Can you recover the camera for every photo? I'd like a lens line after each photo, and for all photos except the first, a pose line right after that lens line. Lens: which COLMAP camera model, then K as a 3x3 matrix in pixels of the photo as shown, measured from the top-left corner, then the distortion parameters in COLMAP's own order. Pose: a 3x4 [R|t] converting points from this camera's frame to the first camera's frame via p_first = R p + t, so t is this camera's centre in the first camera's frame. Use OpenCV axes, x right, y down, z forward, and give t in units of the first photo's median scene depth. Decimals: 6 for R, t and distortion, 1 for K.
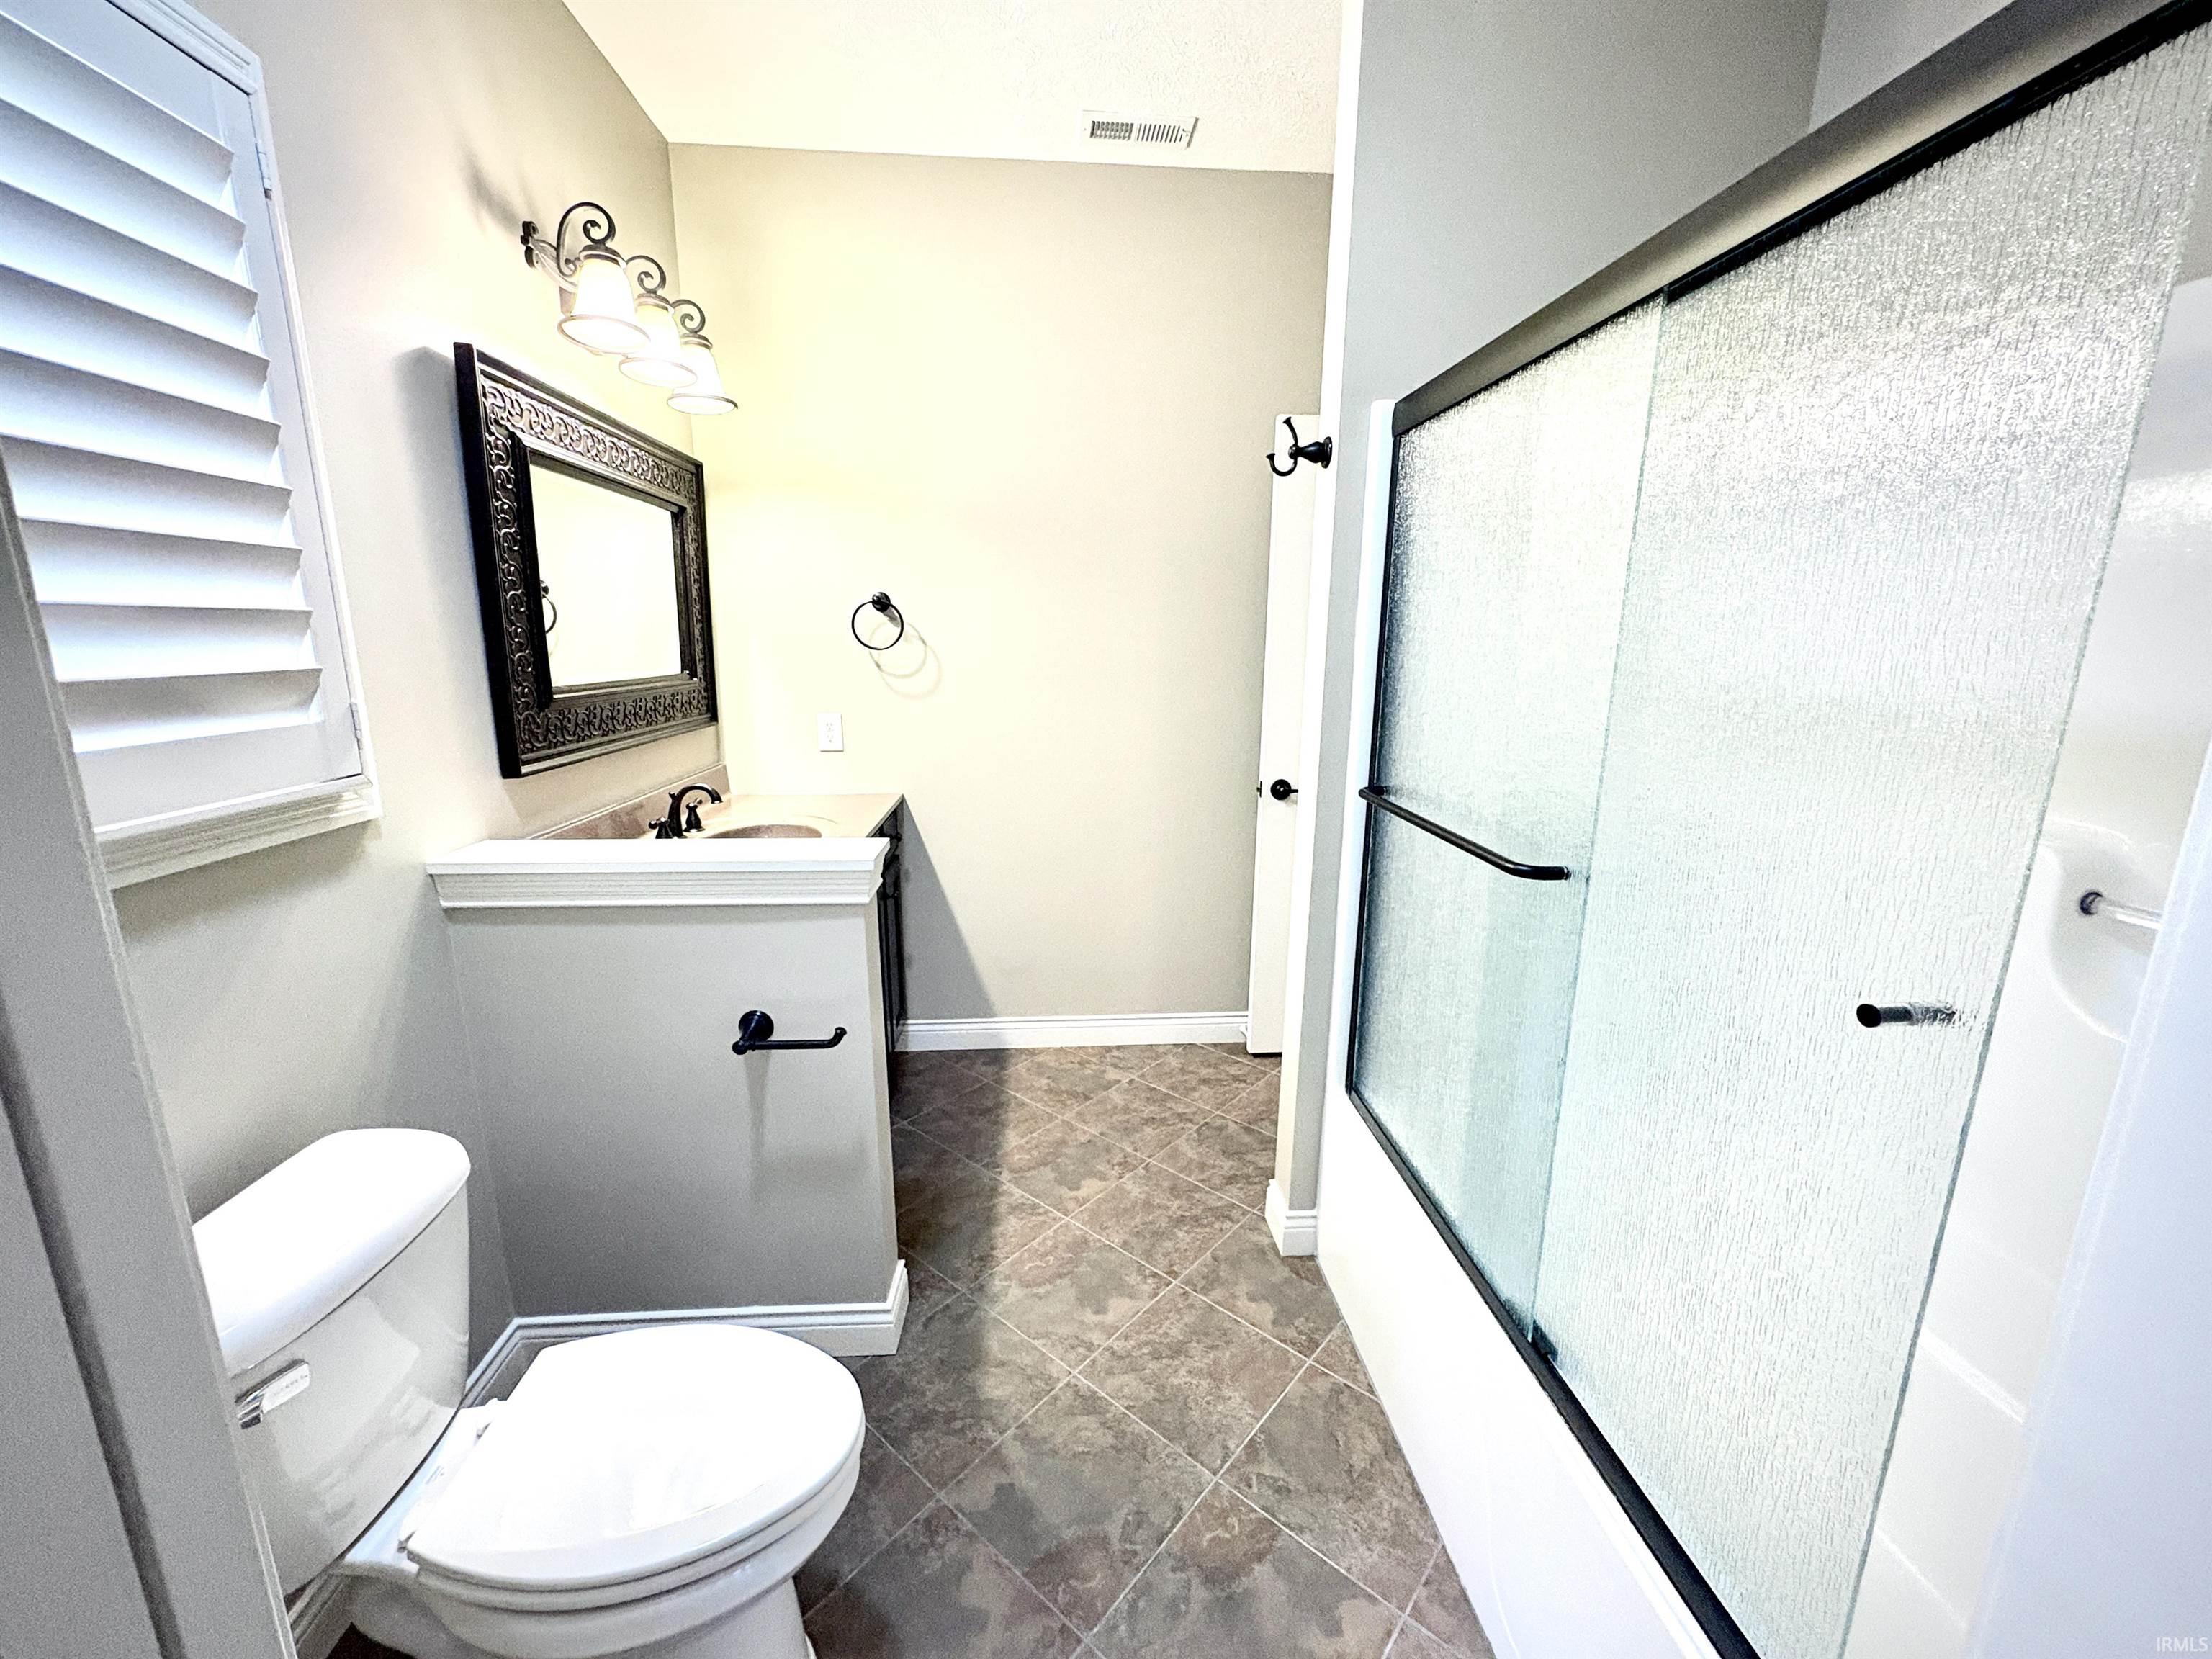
lens RADIAL K [[876.6, 0, 1103.2], [0, 876.6, 830.2], [0, 0, 1]] dist [0.001774, -0.000231]
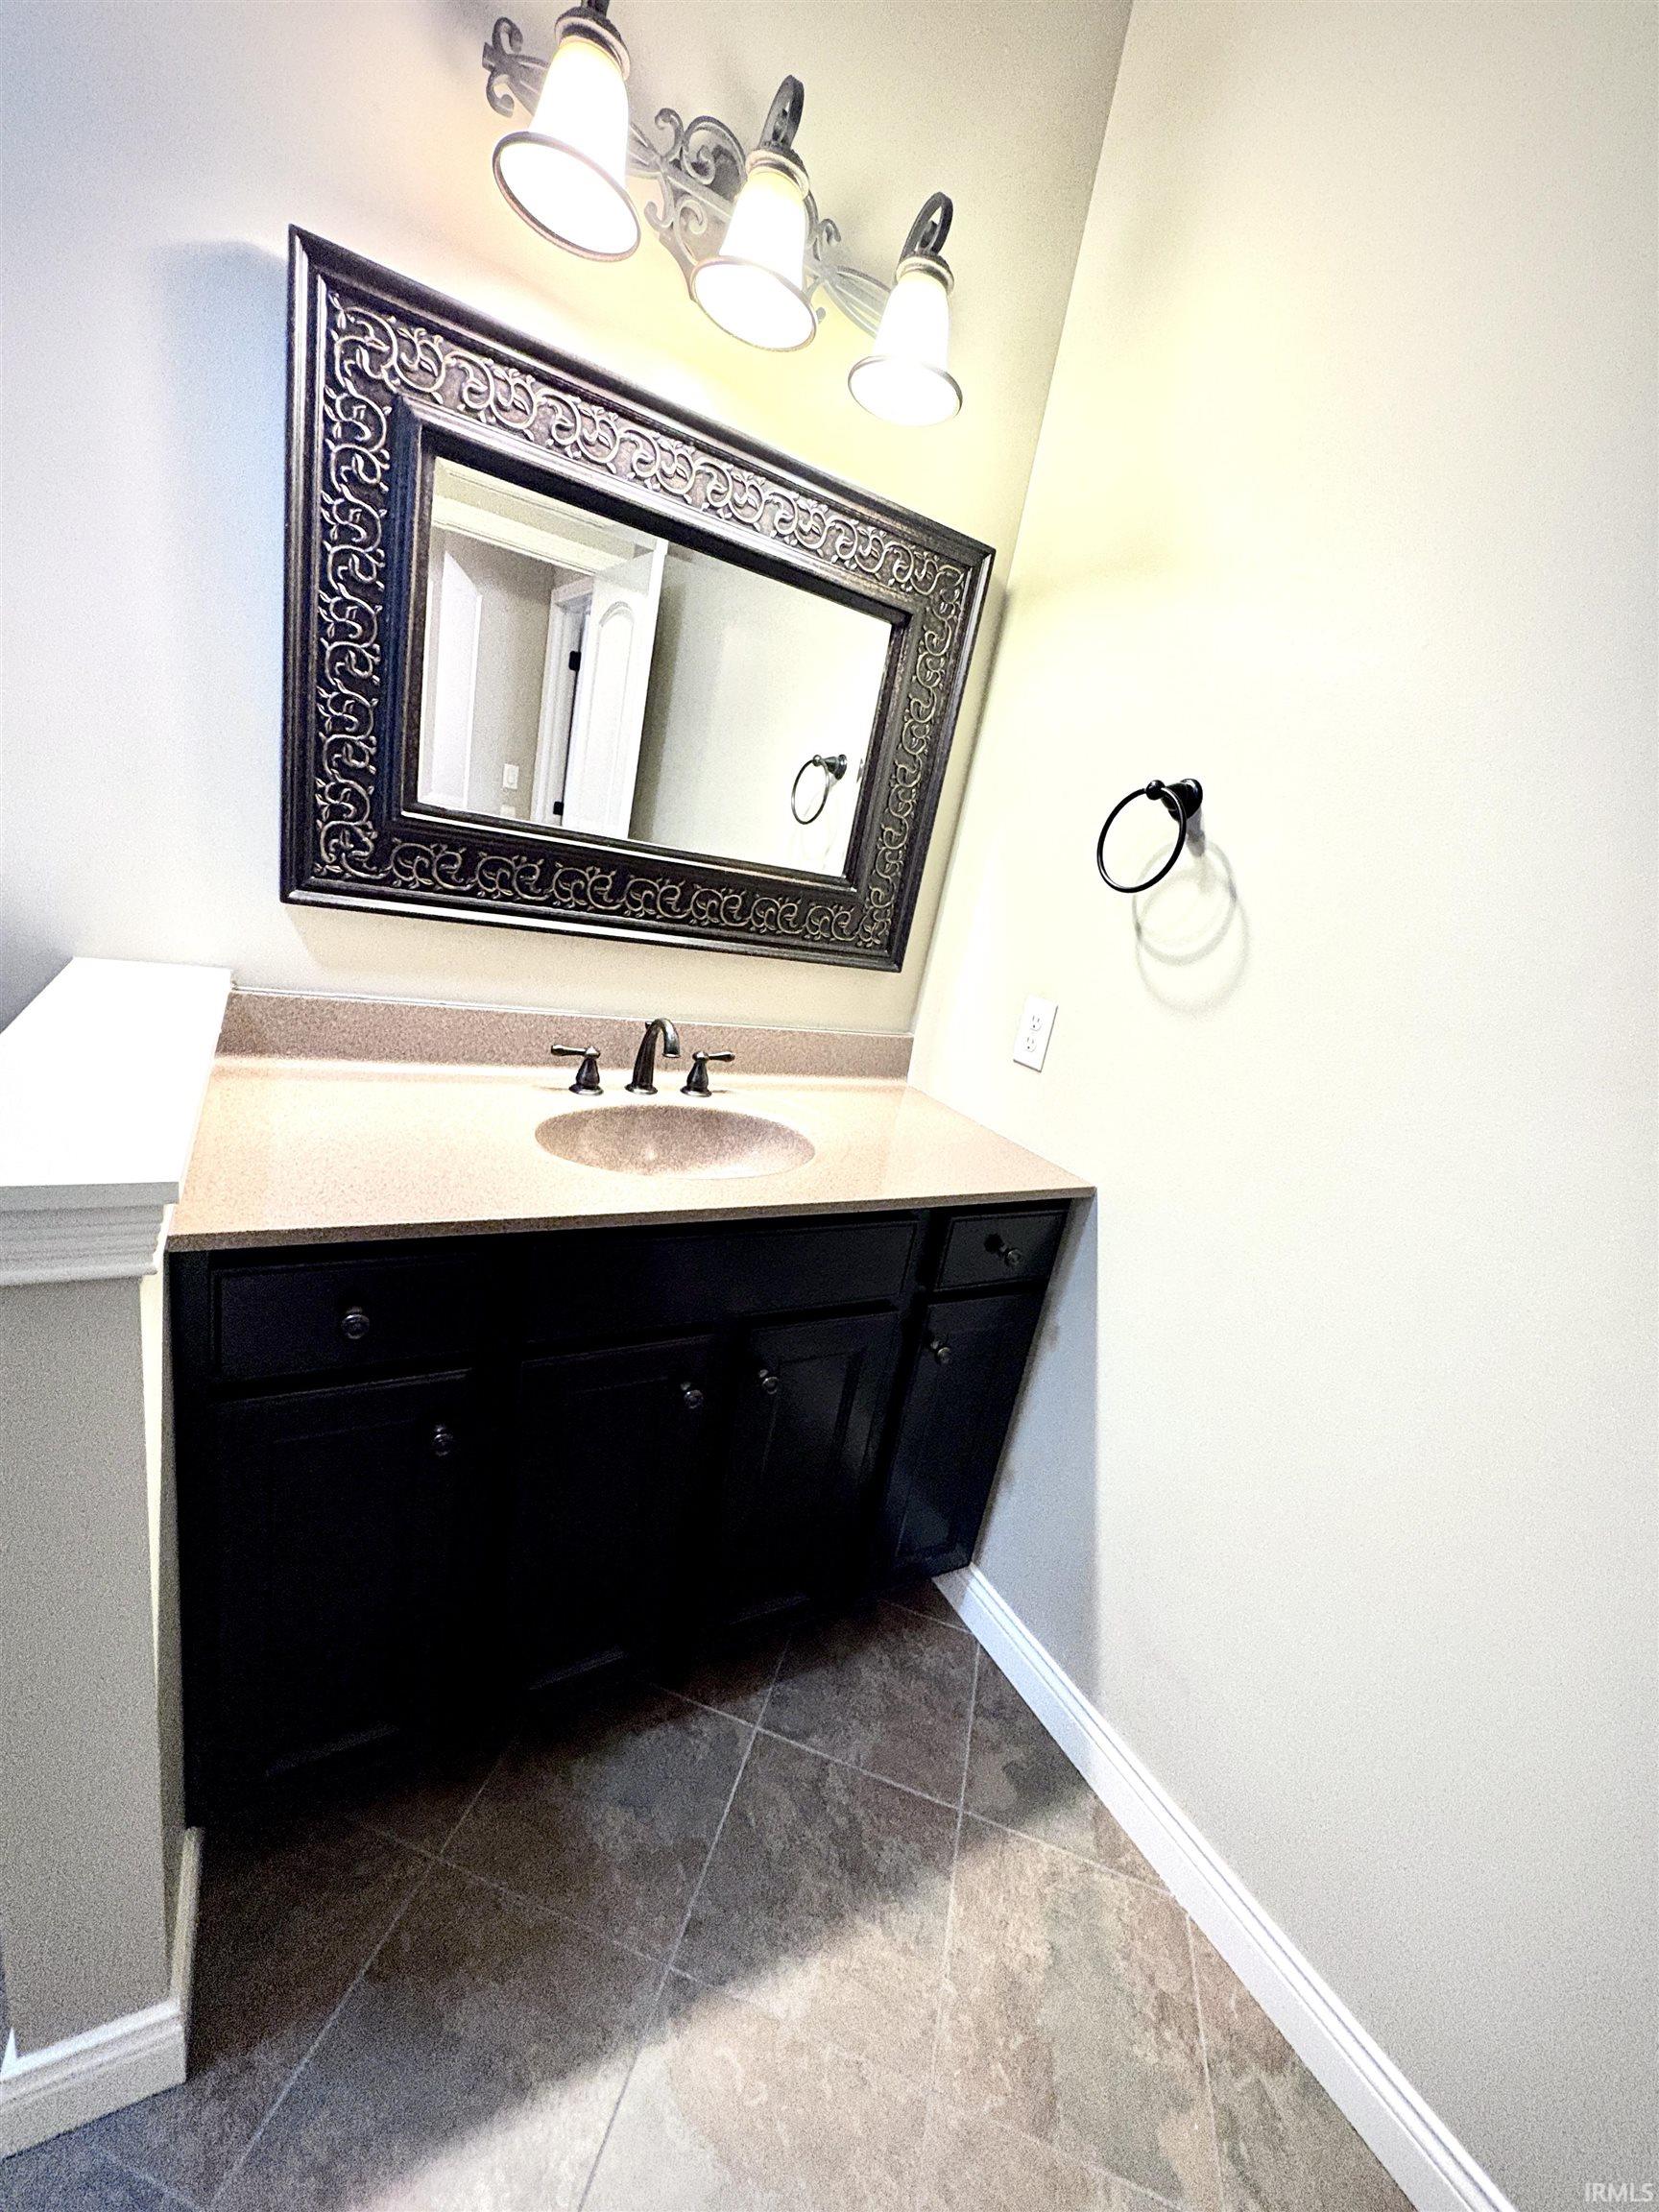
lens RADIAL K [[876.6, 0, 824.9], [0, 876.6, 1110.6], [0, 0, 1]] dist [0.001774, -0.000231]
pose [[0.430289, 0.324108, -0.842499, 0.119132], [-0.364021, 0.916368, 0.166609, -0.115758], [0.826039, 0.234997, 0.512285, 0.646847]]
